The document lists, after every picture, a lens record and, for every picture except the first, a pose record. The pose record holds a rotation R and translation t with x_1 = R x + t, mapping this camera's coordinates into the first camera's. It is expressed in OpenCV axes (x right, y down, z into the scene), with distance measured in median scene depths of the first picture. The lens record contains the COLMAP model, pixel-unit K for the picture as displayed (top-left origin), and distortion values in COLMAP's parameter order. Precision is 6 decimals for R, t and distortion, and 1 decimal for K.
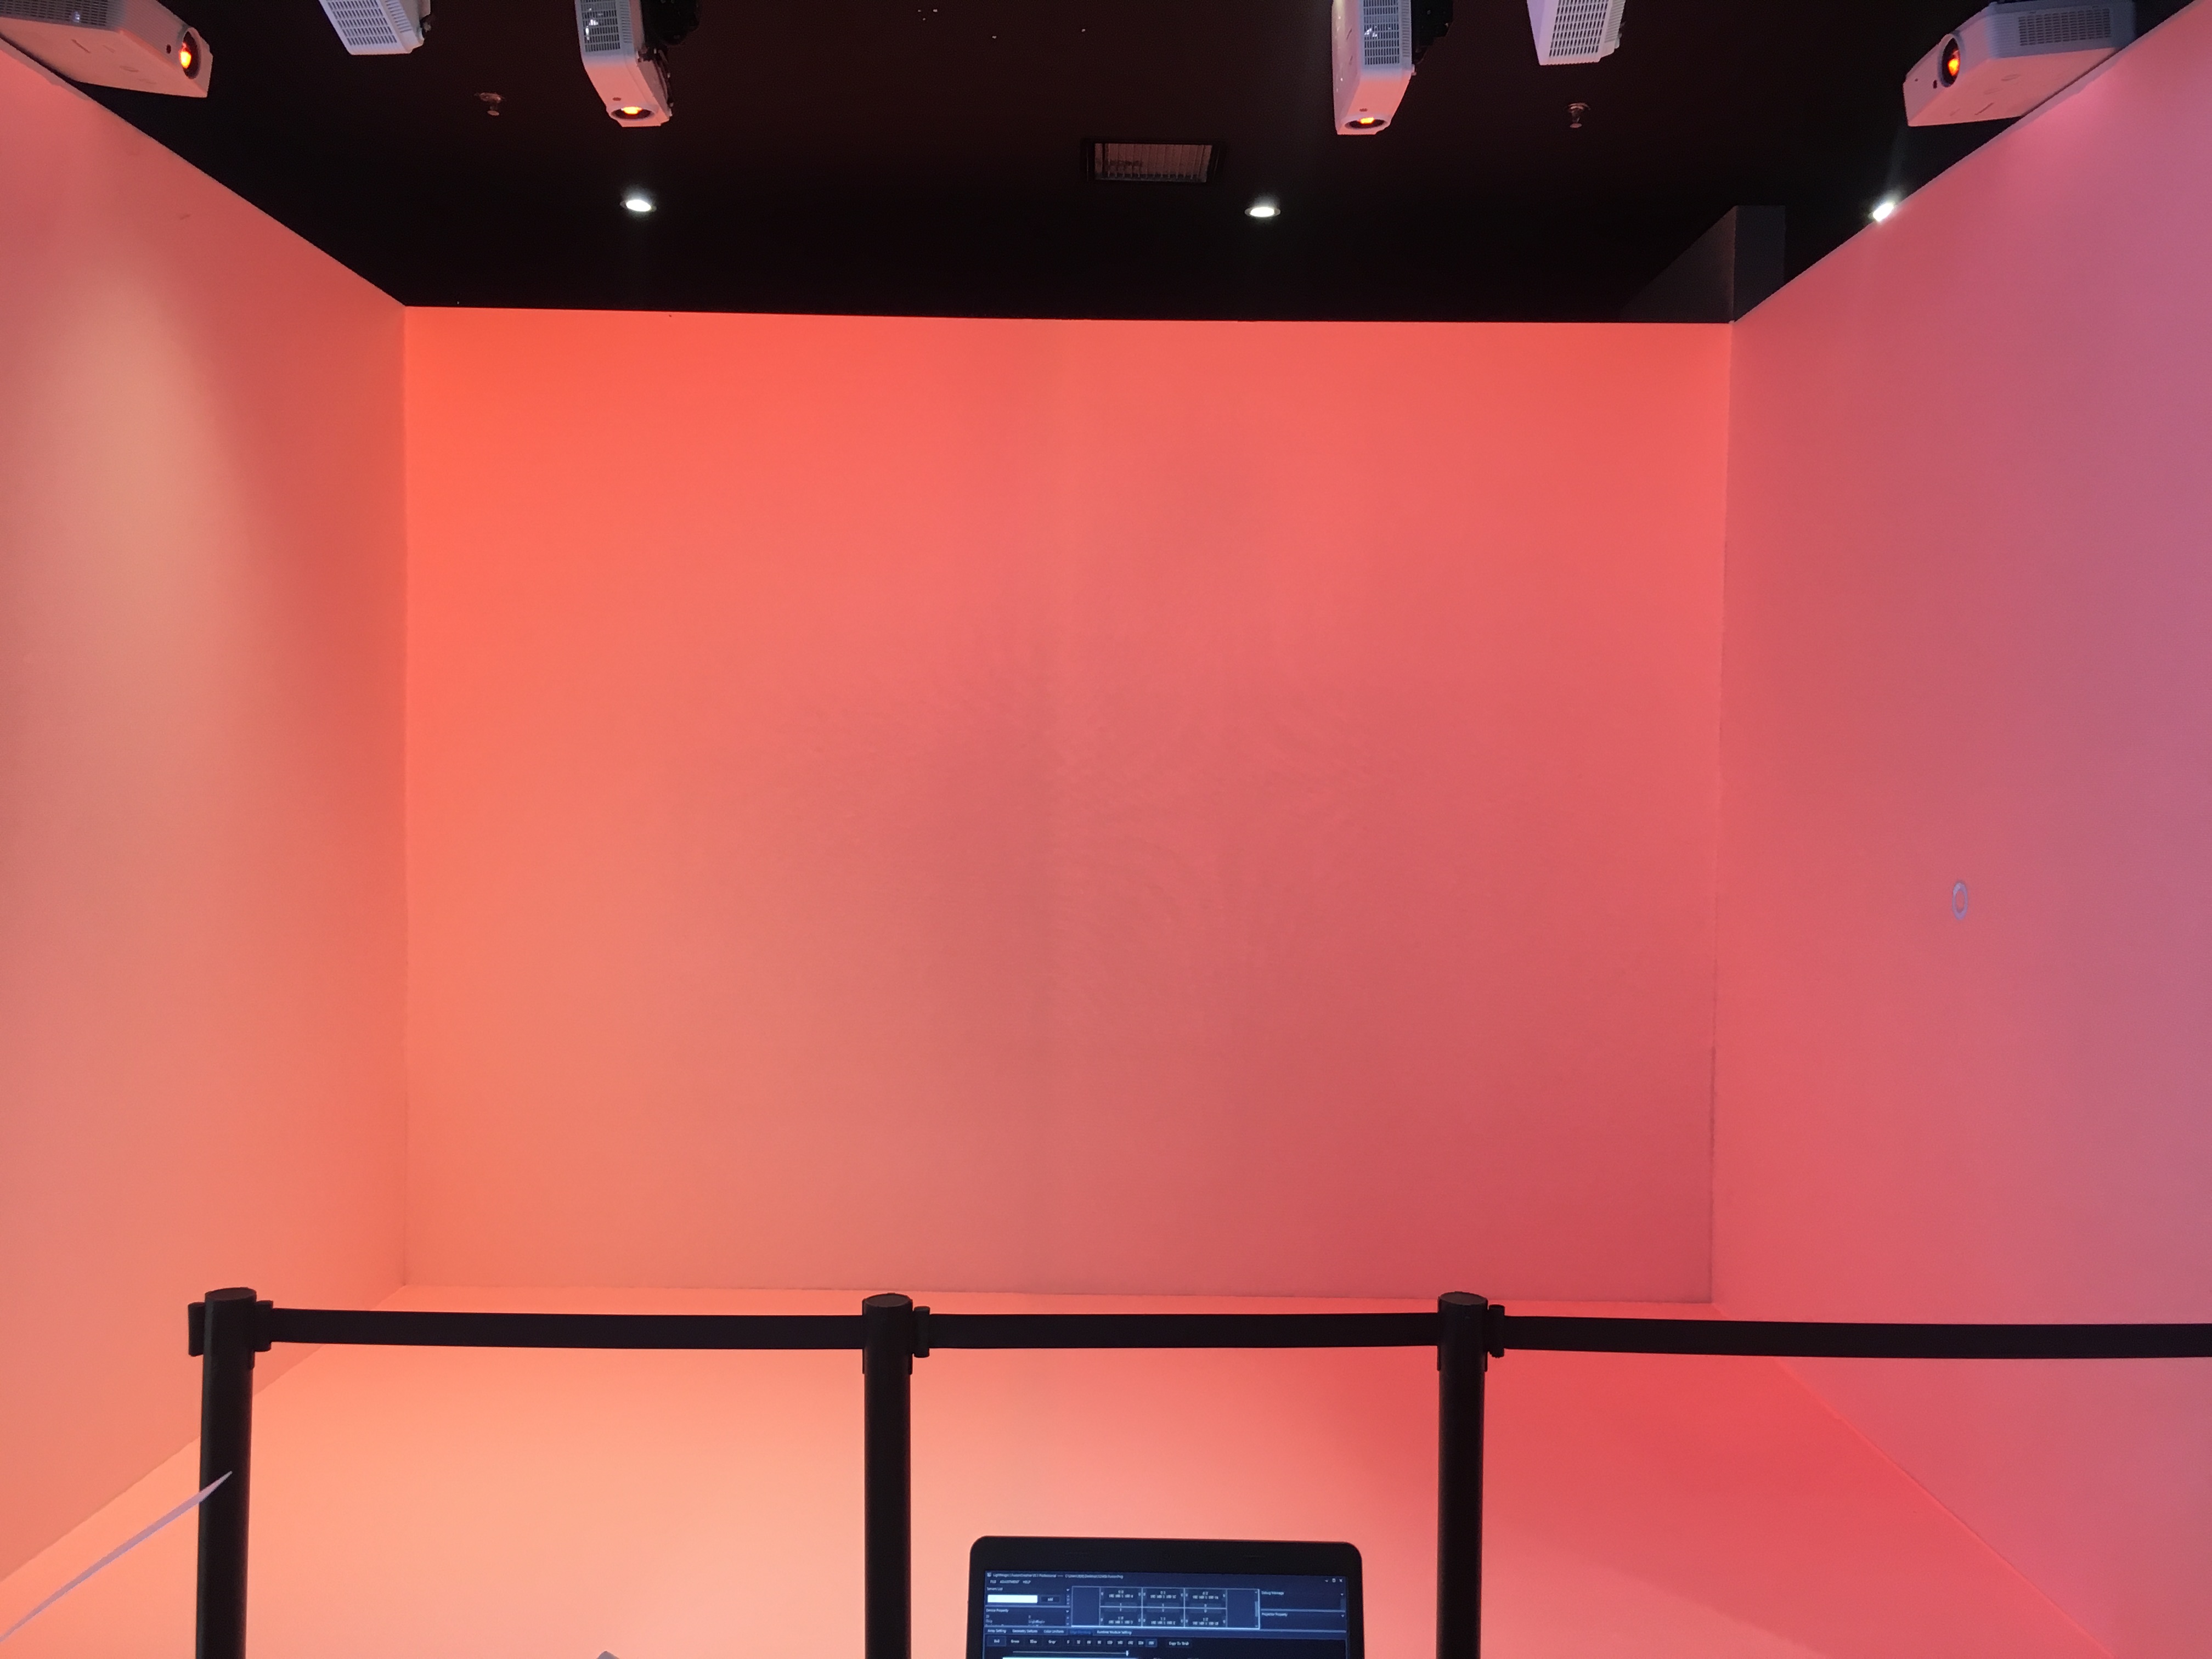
lens RADIAL K [[1869.2, 0, 1106.0], [0, 1869.2, 829.5], [0, 0, 1]] dist [0.076481, -0.110851]
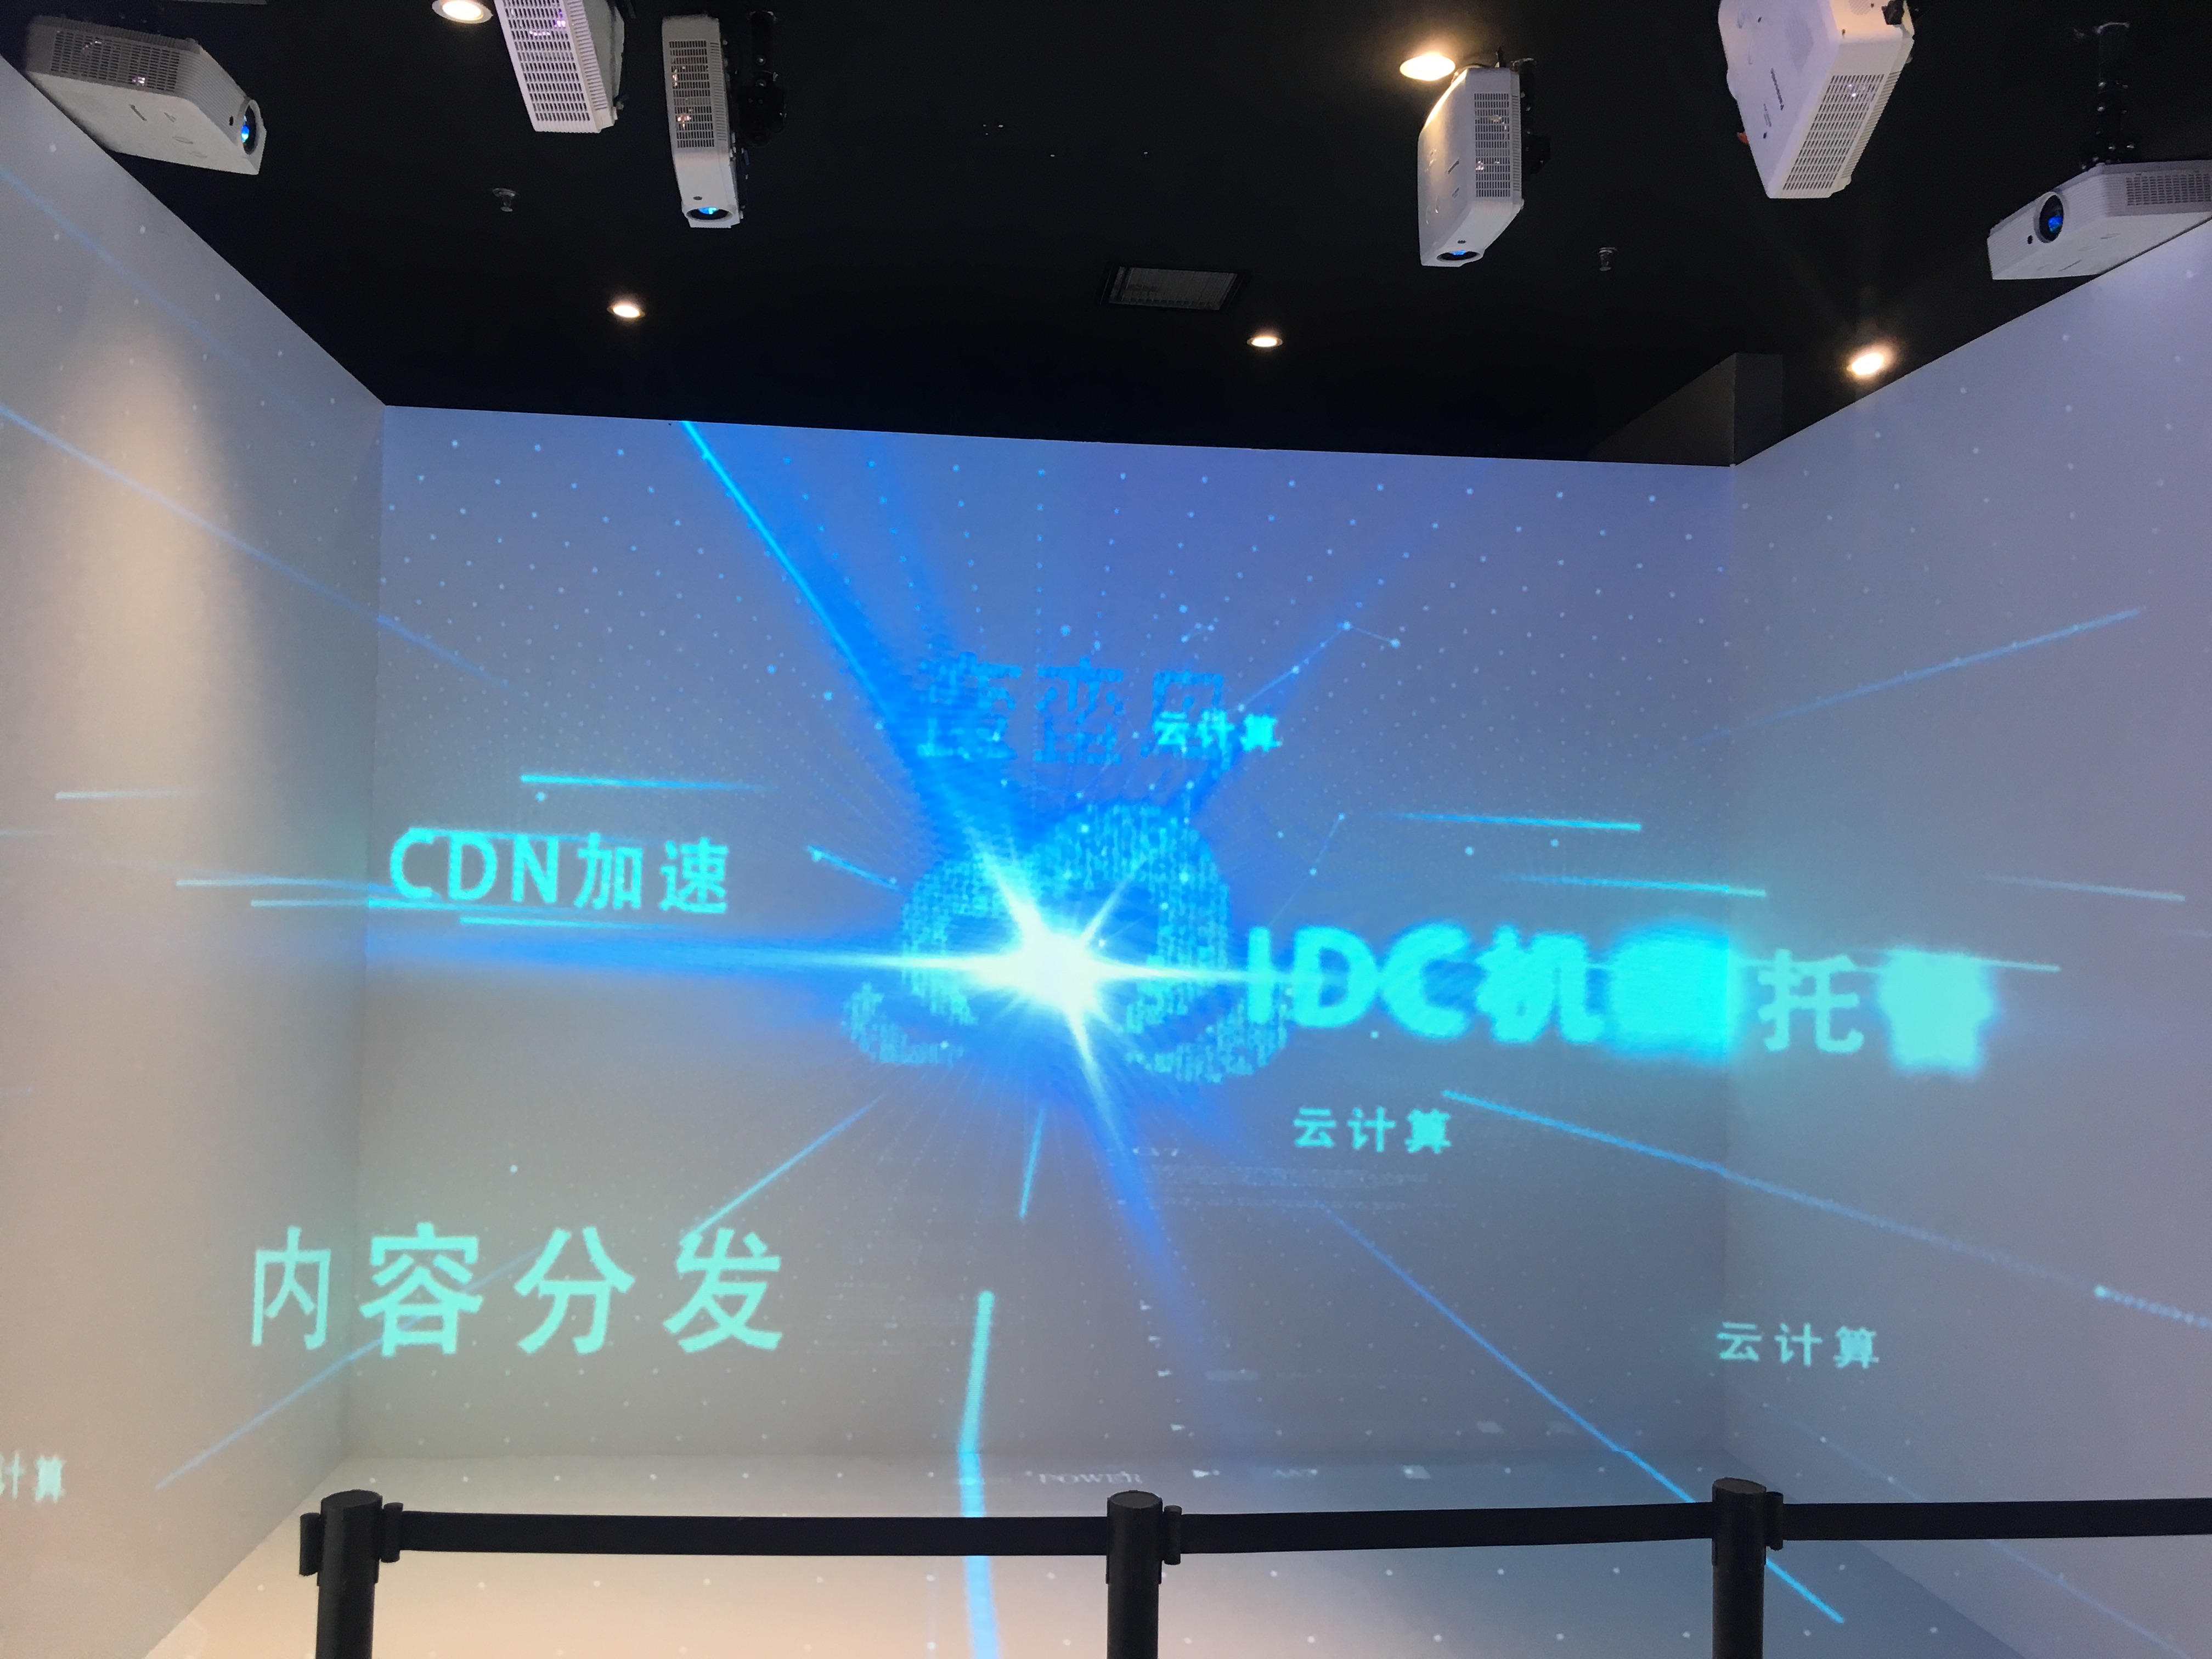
lens RADIAL K [[1869.2, 0, 1106.0], [0, 1869.2, 829.5], [0, 0, 1]] dist [0.076481, -0.110851]
pose [[0.995438, 0.013267, 0.094483, -0.146040], [-0.007149, 0.997873, -0.064793, -0.007732], [-0.095142, 0.063822, 0.993416, 0.055621]]
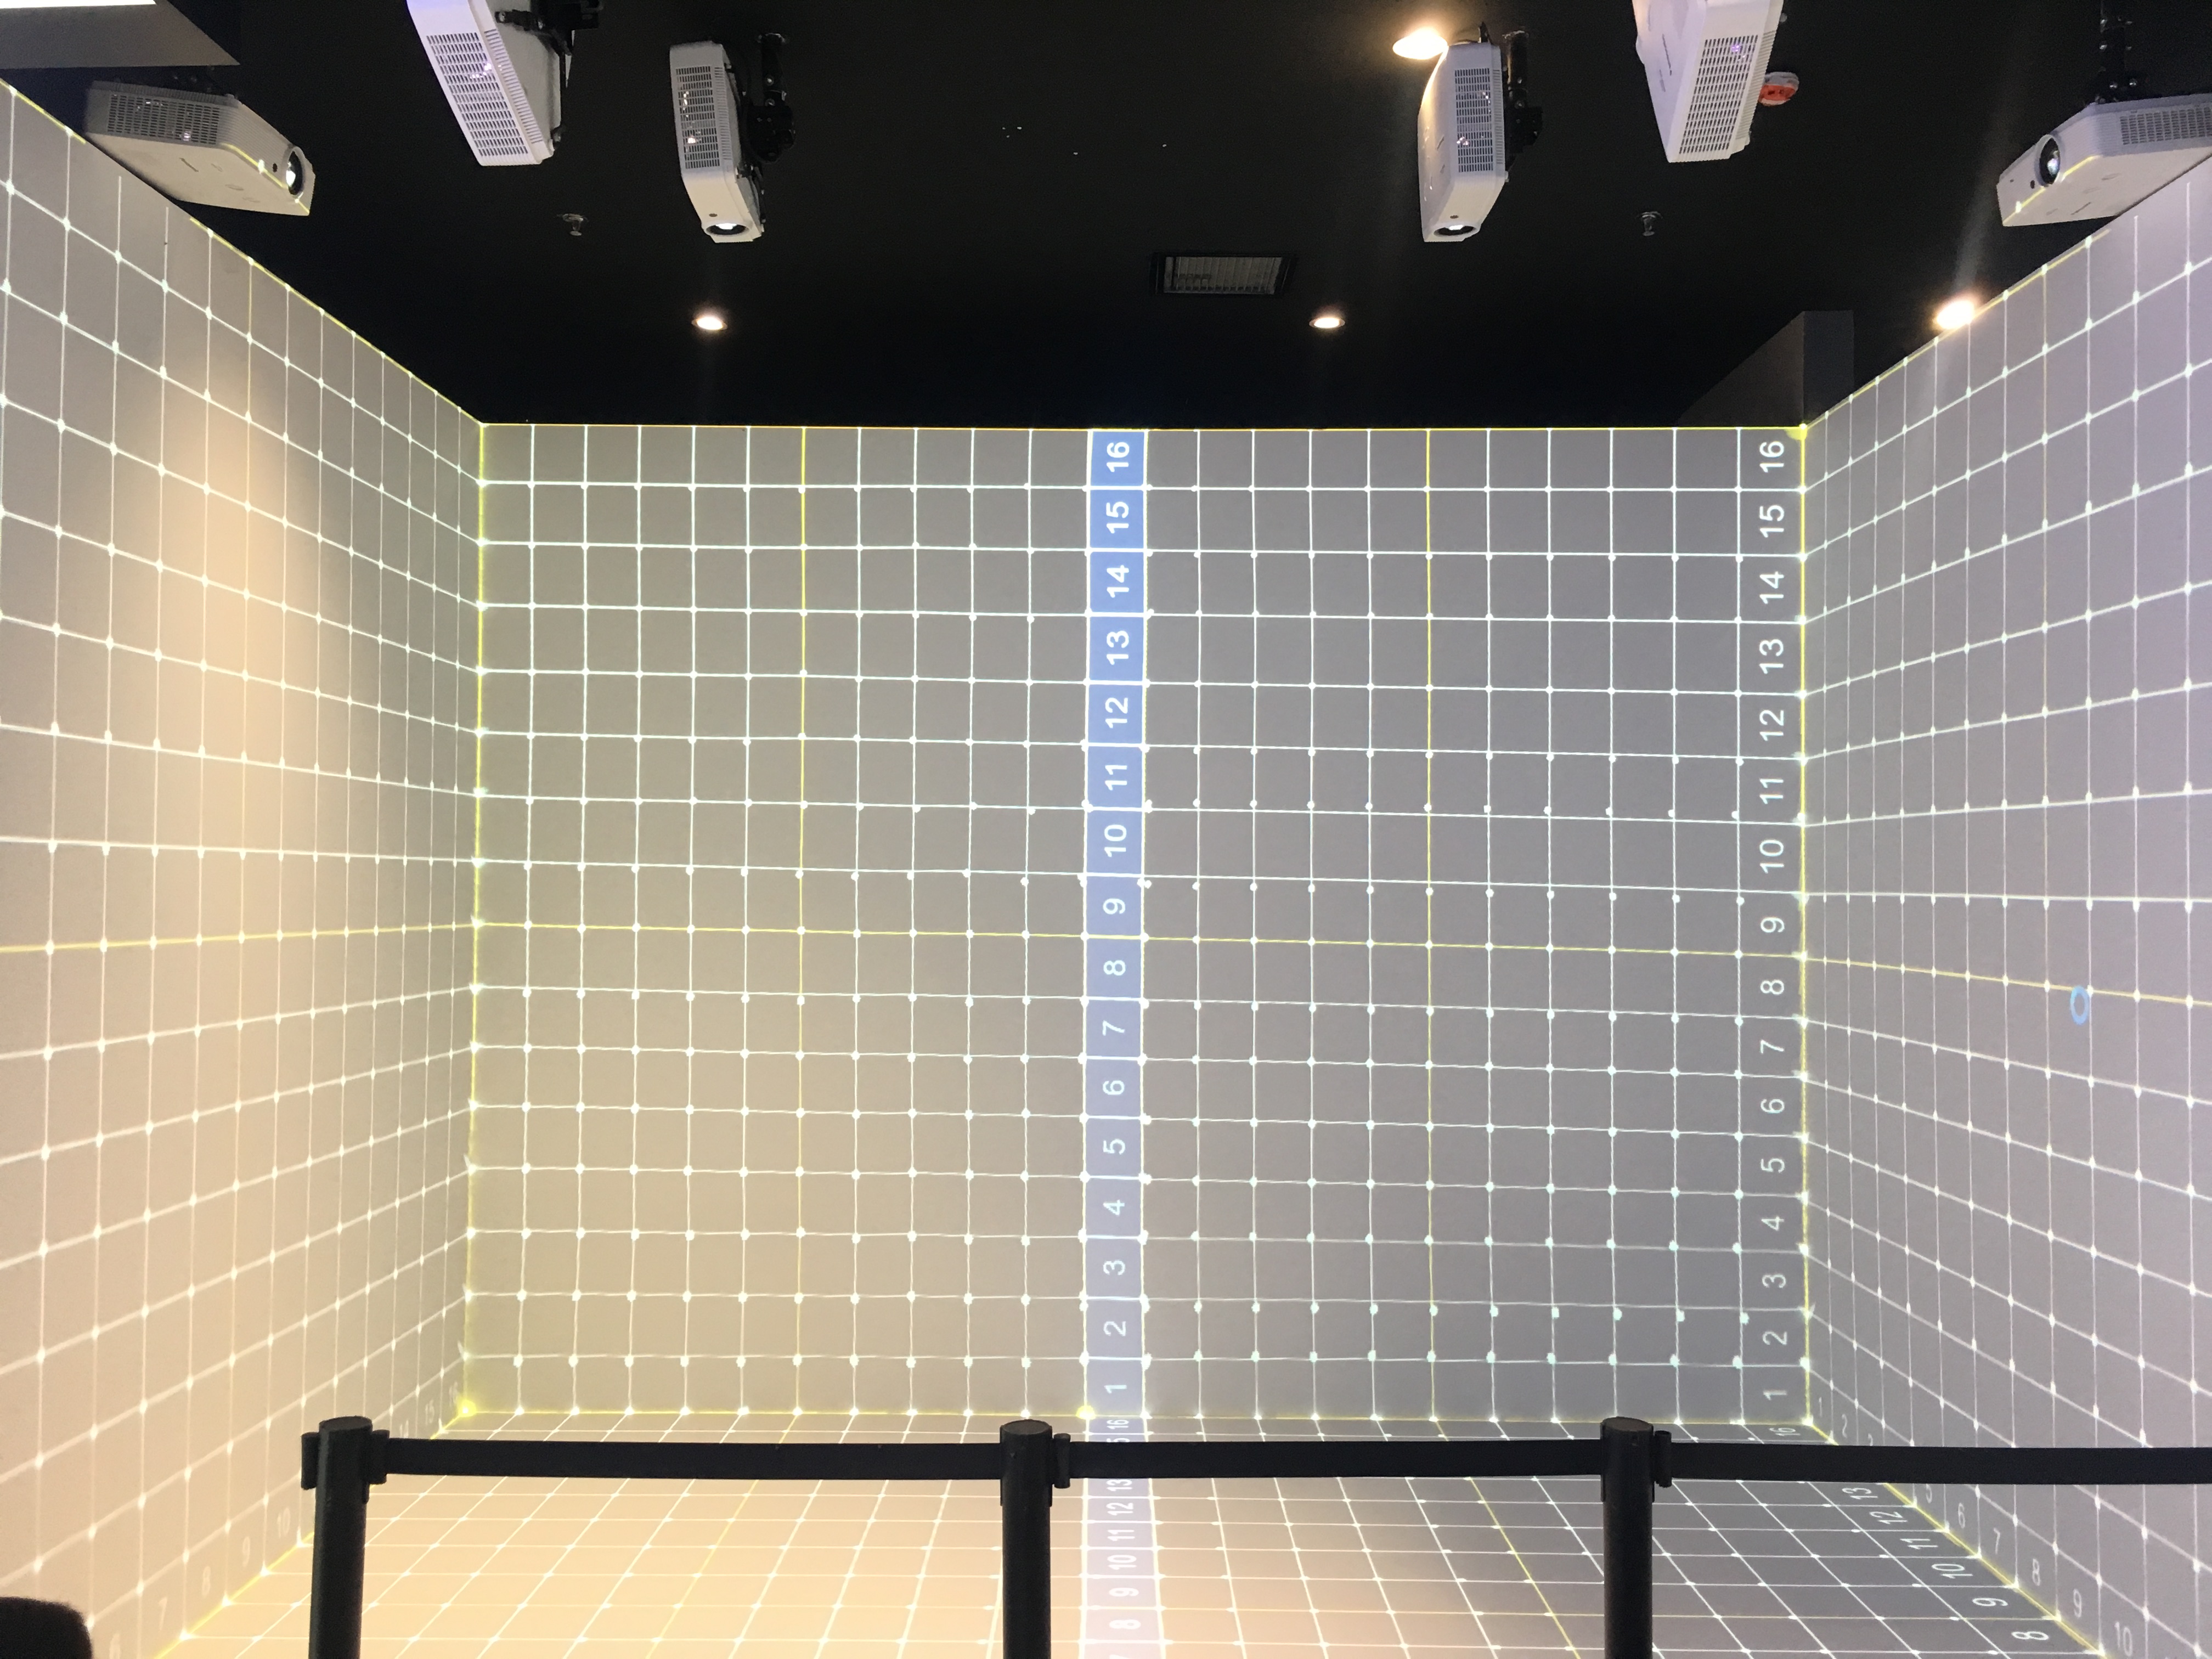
lens RADIAL K [[1869.2, 0, 1106.0], [0, 1869.2, 829.5], [0, 0, 1]] dist [0.076481, -0.110851]
pose [[0.999919, -0.006880, -0.010697, -0.042173], [0.006232, 0.998209, -0.059501, 0.002609], [0.011087, 0.059430, 0.998171, 0.017264]]
